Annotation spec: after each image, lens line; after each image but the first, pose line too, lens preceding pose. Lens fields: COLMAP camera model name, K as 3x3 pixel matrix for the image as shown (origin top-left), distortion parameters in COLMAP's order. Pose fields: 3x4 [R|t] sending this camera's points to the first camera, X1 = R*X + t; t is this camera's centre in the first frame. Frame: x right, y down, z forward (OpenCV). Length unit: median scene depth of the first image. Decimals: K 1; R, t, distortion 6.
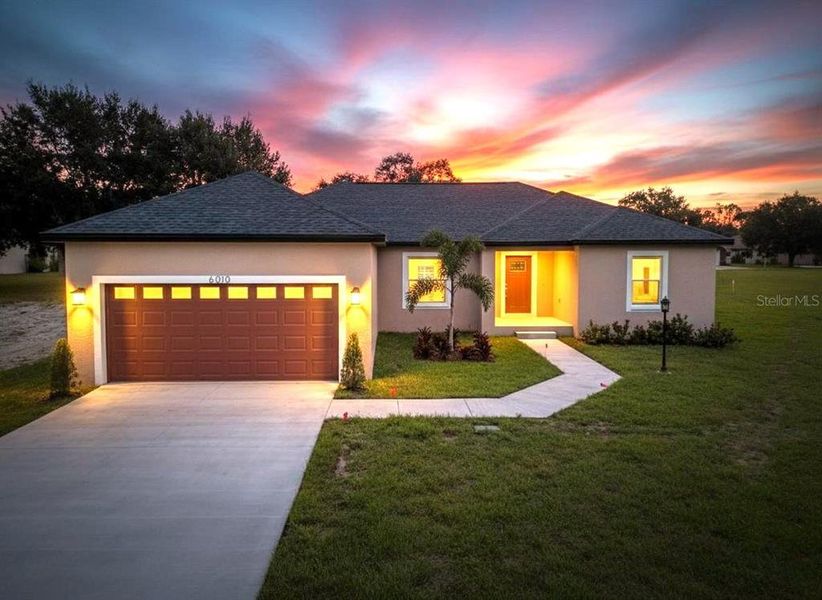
lens RADIAL K [[567.0, 0, 406.0], [0, 567.0, 295.5], [0, 0, 1]] dist [0.039083, -0.002517]
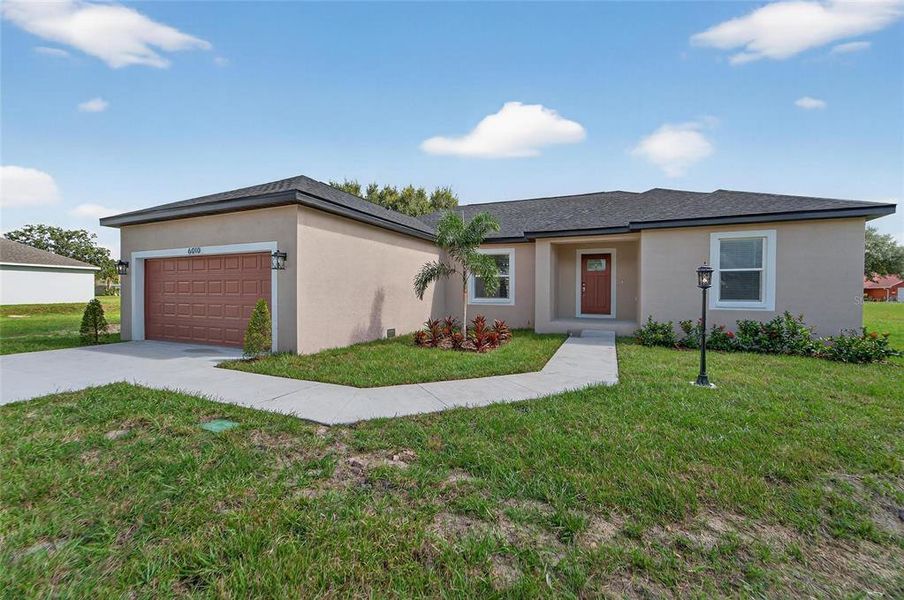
lens RADIAL K [[363.1, 0, 447.9], [0, 363.1, 296.6], [0, 0, 1]] dist [-0.004802, -0.000542]
pose [[0.897107, 0.007641, -0.441747, 0.134065], [-0.040024, 0.997145, -0.064034, 0.026991], [0.439996, 0.075125, 0.894852, 0.187928]]
